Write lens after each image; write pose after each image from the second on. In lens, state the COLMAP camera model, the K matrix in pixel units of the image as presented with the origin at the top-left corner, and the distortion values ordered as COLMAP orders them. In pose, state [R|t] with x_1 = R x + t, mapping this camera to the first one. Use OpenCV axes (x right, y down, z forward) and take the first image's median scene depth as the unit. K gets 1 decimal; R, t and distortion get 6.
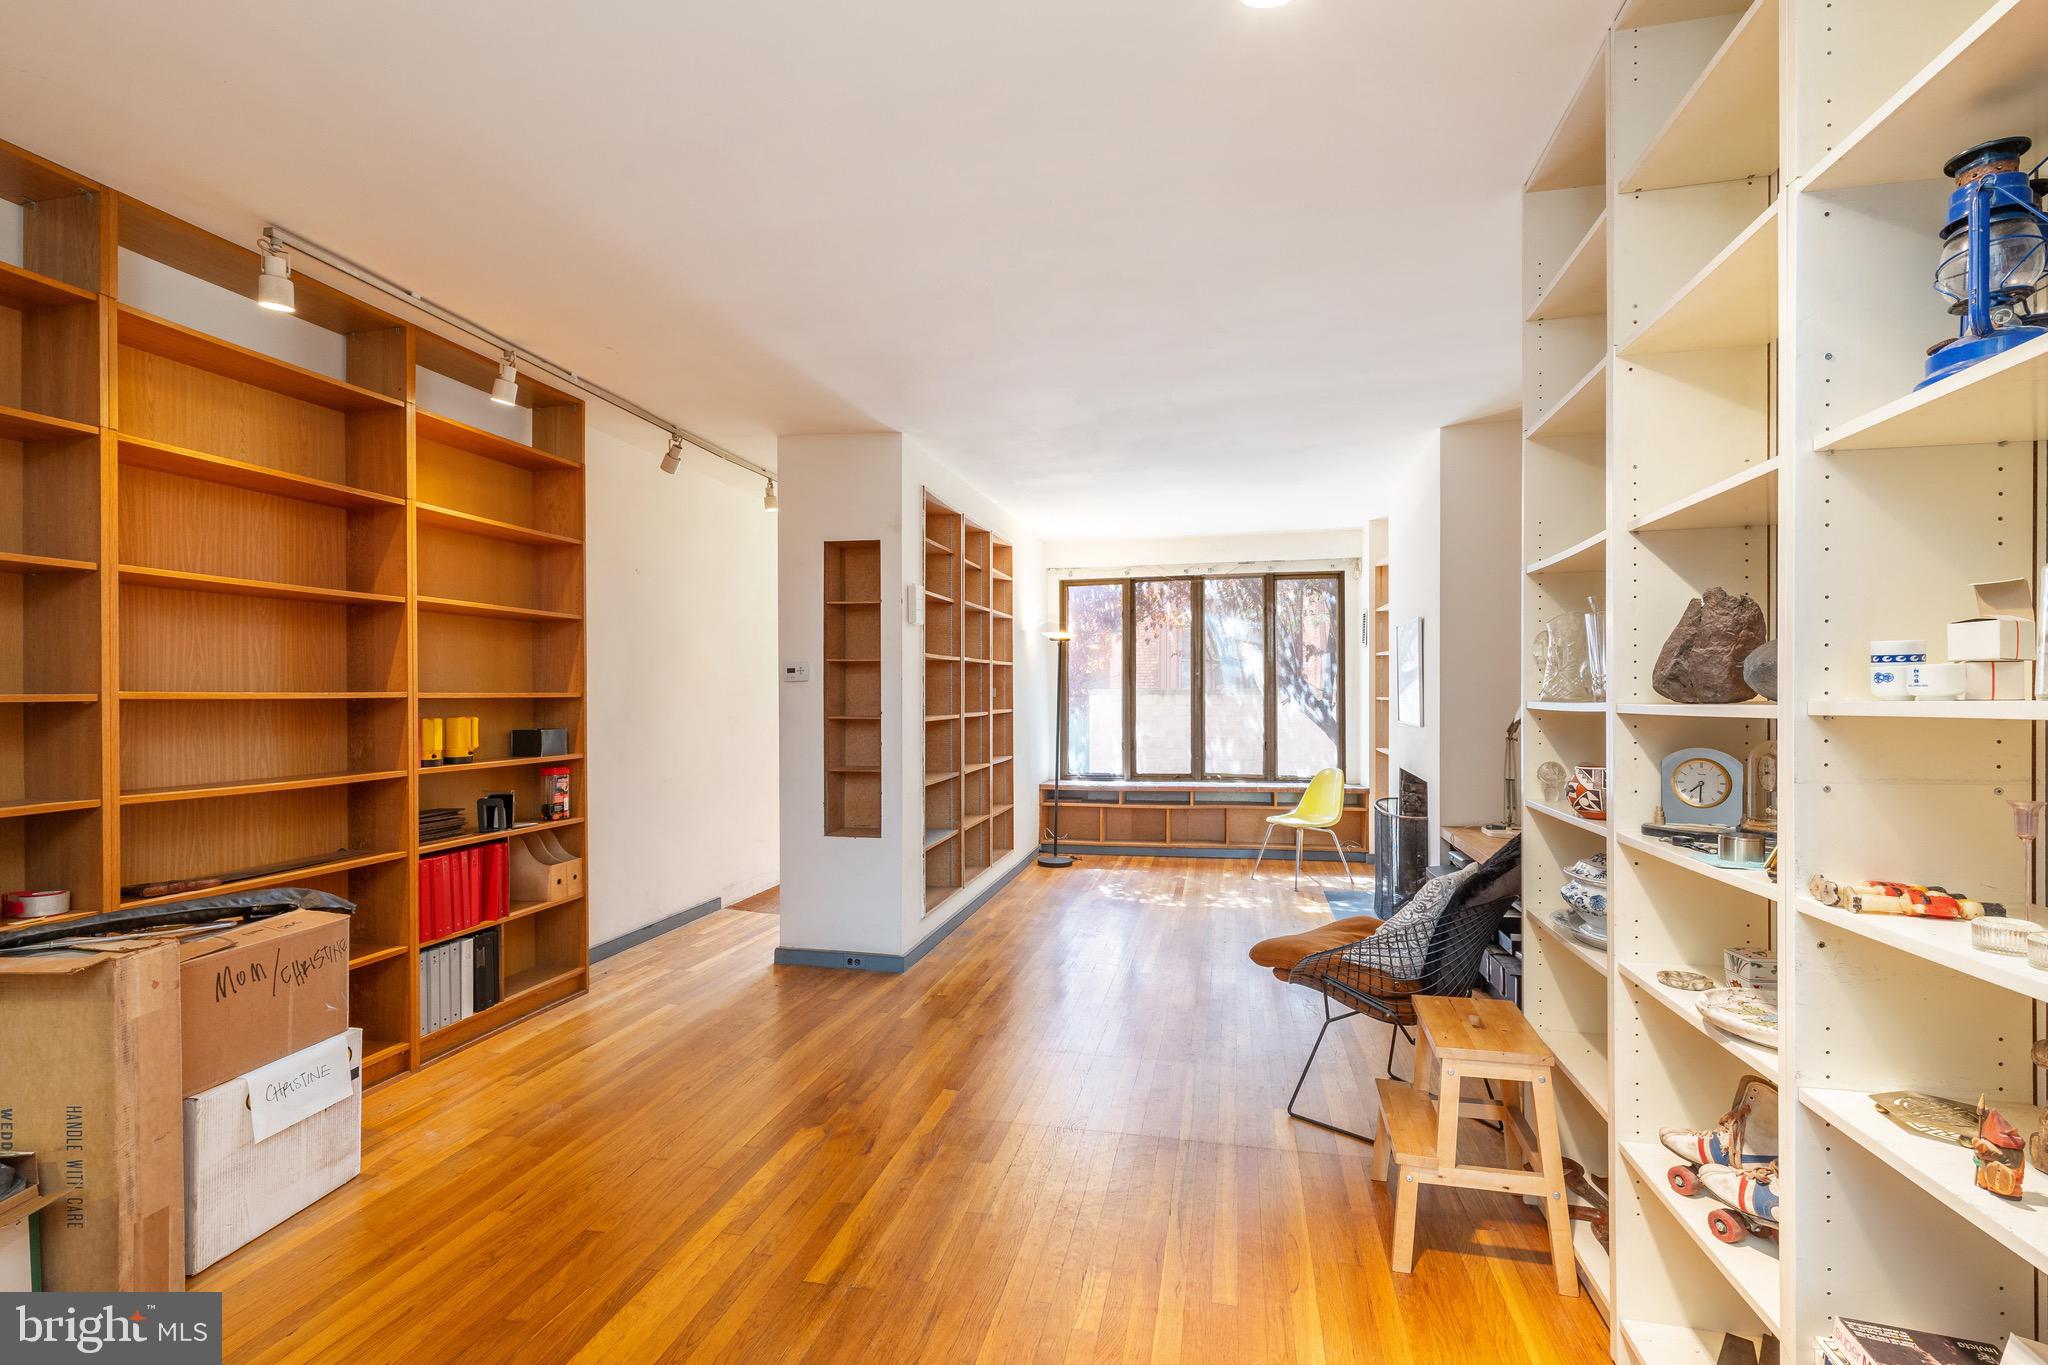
lens RADIAL K [[931.4, 0, 1016.3], [0, 931.4, 688.0], [0, 0, 1]] dist [0.004596, 0.000446]
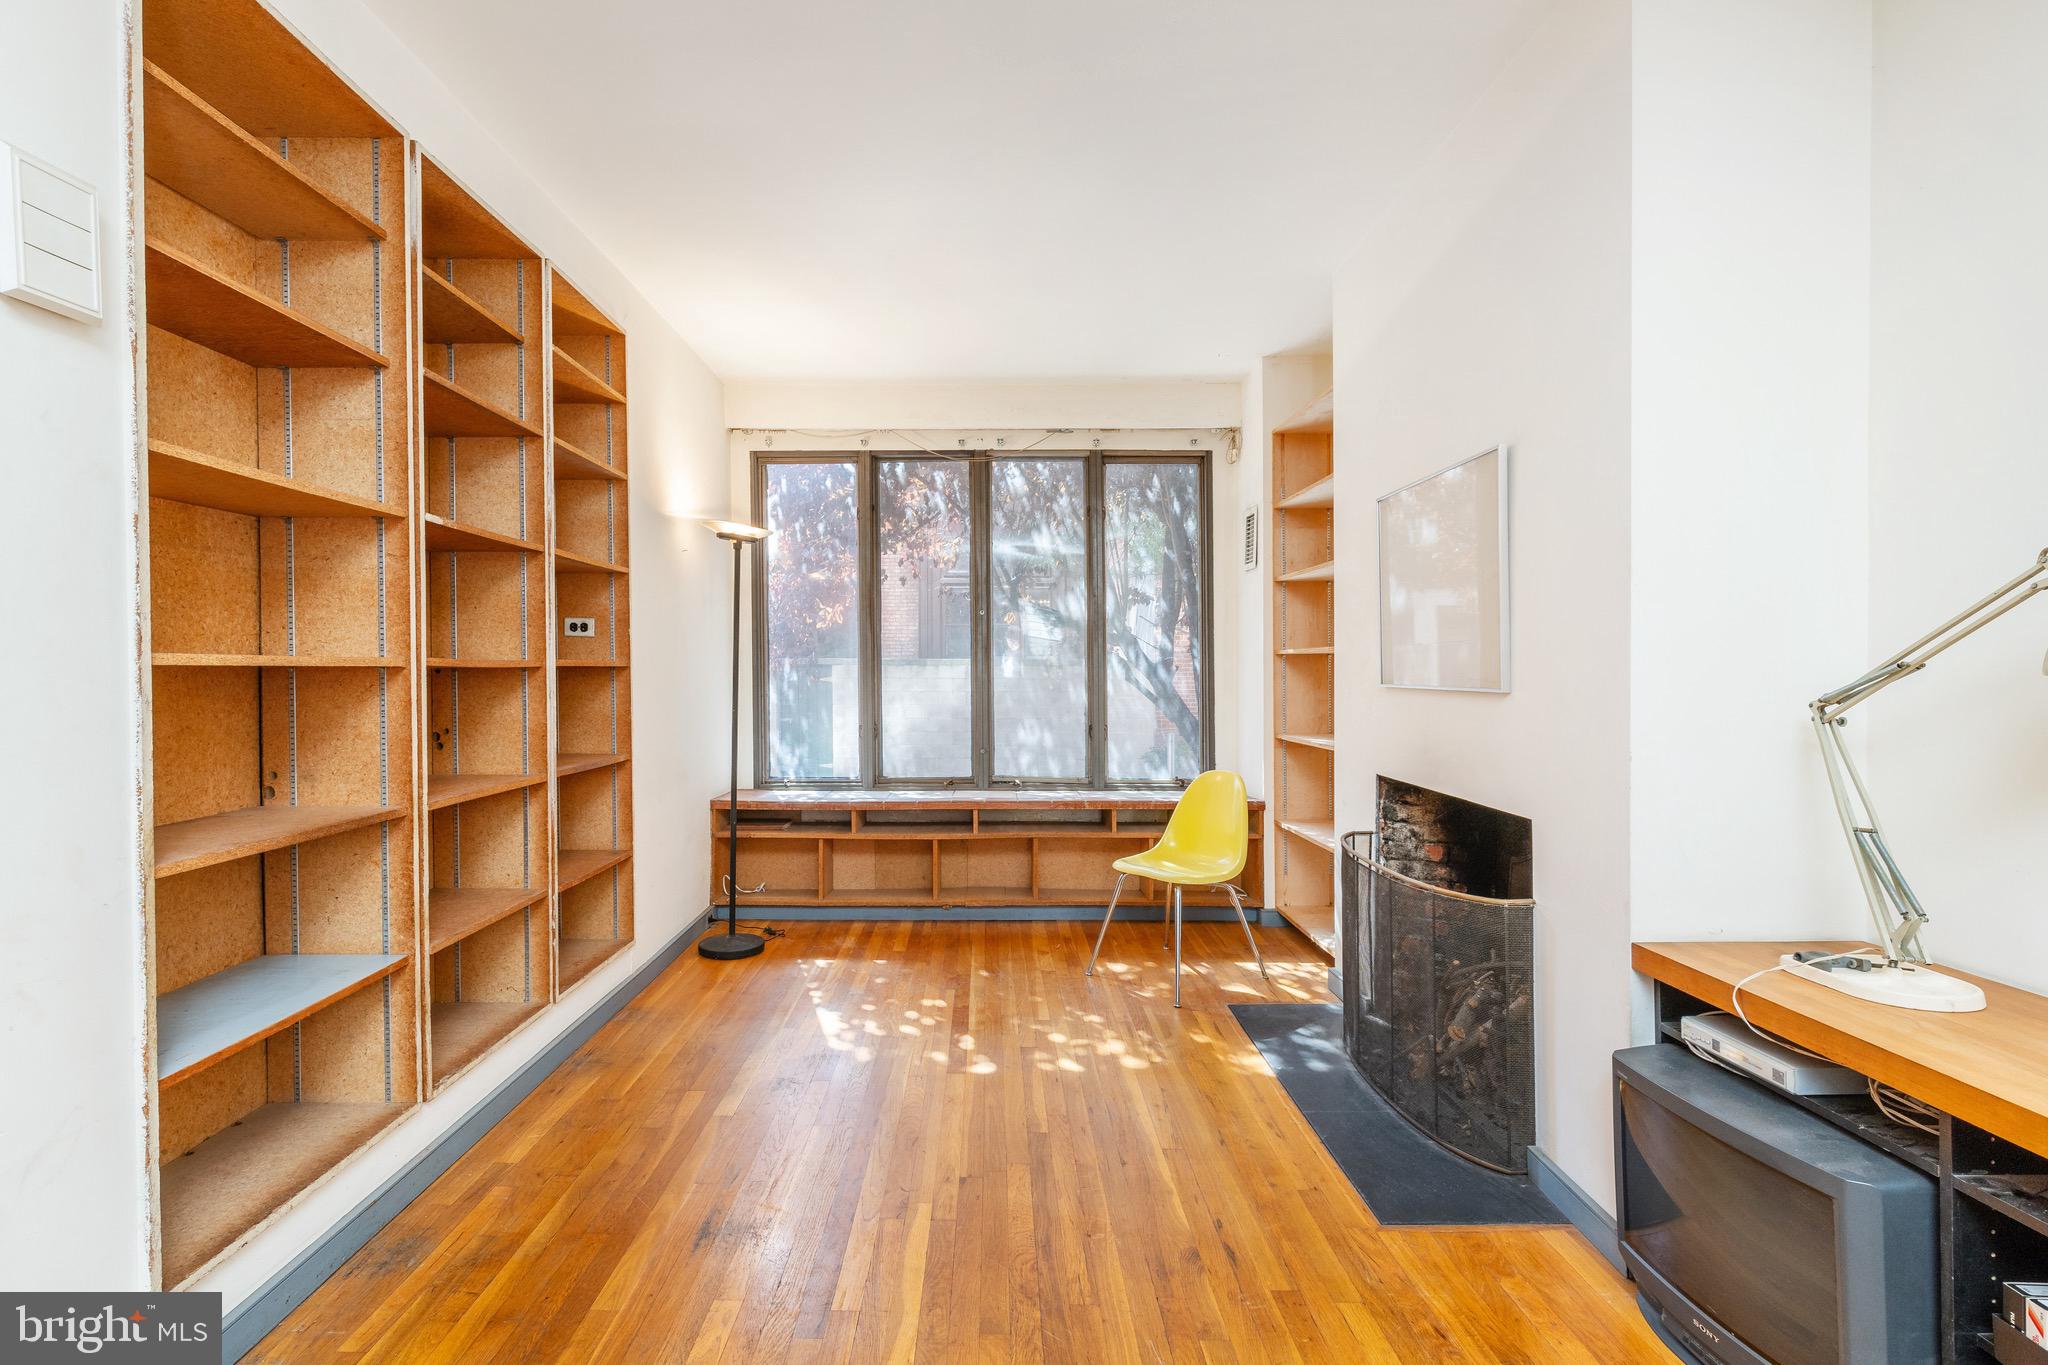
lens RADIAL K [[931.4, 0, 1016.3], [0, 931.4, 688.0], [0, 0, 1]] dist [0.004596, 0.000446]
pose [[0.965435, -0.002714, 0.260630, 0.058346], [-0.003483, 0.999722, 0.023311, 0.020232], [-0.260620, -0.023413, 0.965157, 0.413093]]
